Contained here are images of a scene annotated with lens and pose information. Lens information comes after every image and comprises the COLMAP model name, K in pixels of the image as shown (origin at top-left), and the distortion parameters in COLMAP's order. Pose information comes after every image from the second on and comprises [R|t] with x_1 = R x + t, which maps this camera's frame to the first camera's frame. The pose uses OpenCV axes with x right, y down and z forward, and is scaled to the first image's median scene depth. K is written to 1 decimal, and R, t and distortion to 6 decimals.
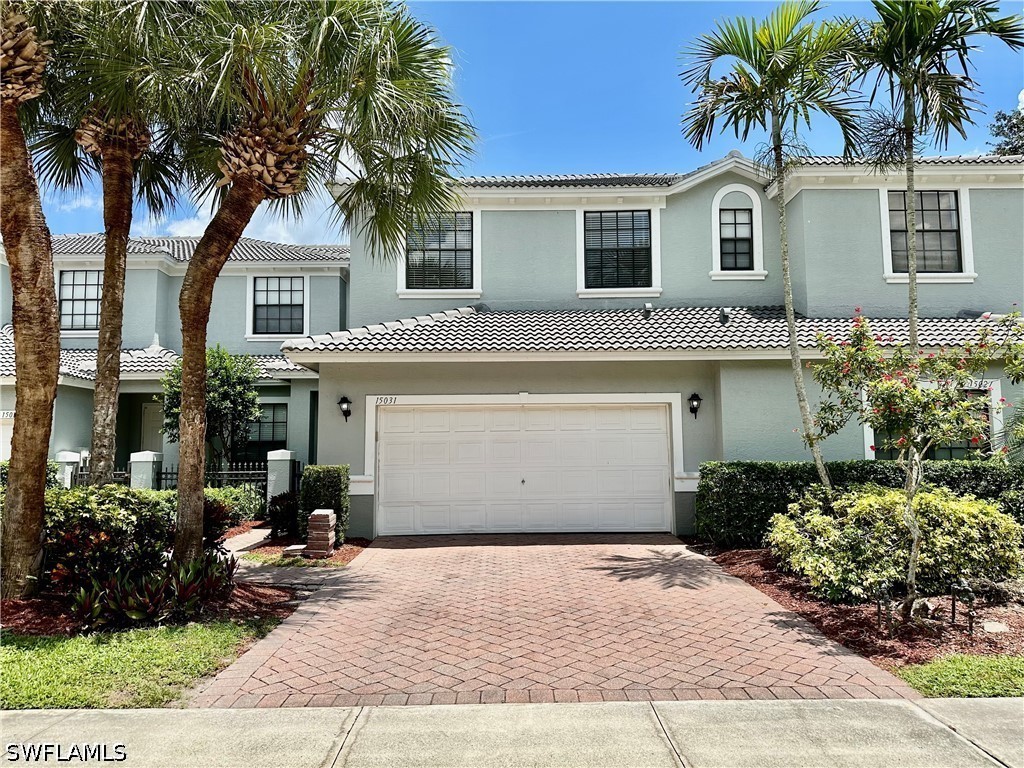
lens RADIAL K [[730.6, 0, 515.1], [0, 730.6, 387.7], [0, 0, 1]] dist [0.041704, -0.043772]
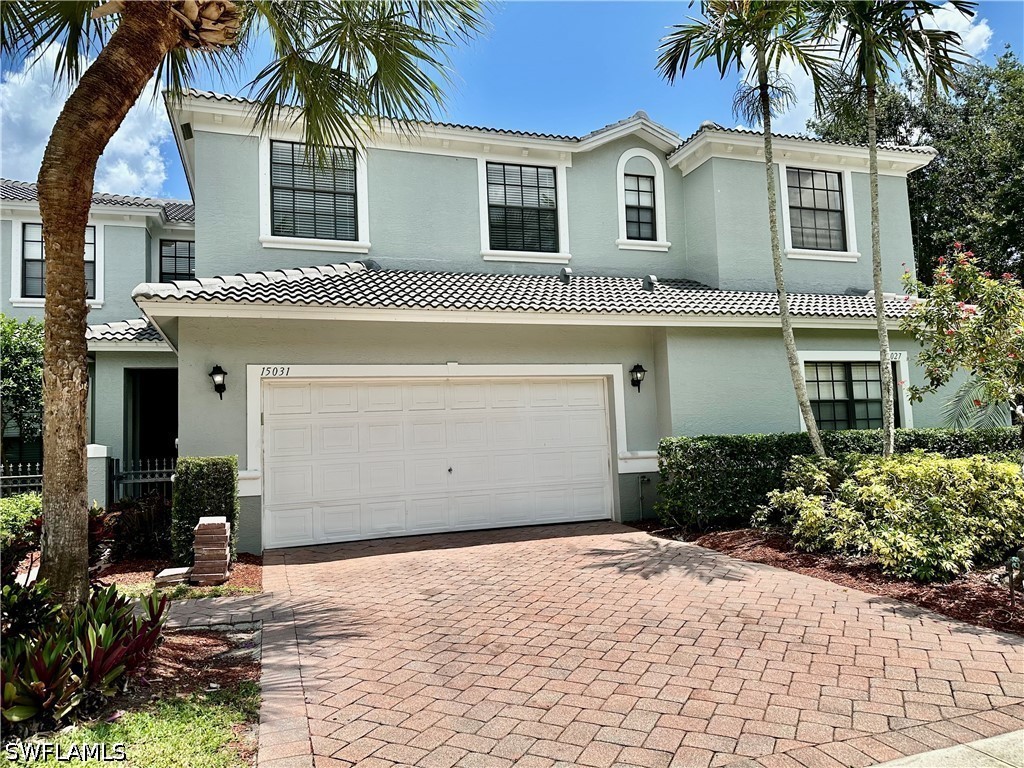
lens RADIAL K [[730.6, 0, 520.0], [0, 730.6, 386.0], [0, 0, 1]] dist [0.041704, -0.043772]
pose [[0.949077, -0.004196, 0.315015, -0.174408], [0.004549, 0.999990, -0.000385, 0.033790], [-0.315010, 0.001799, 0.949087, 0.187092]]
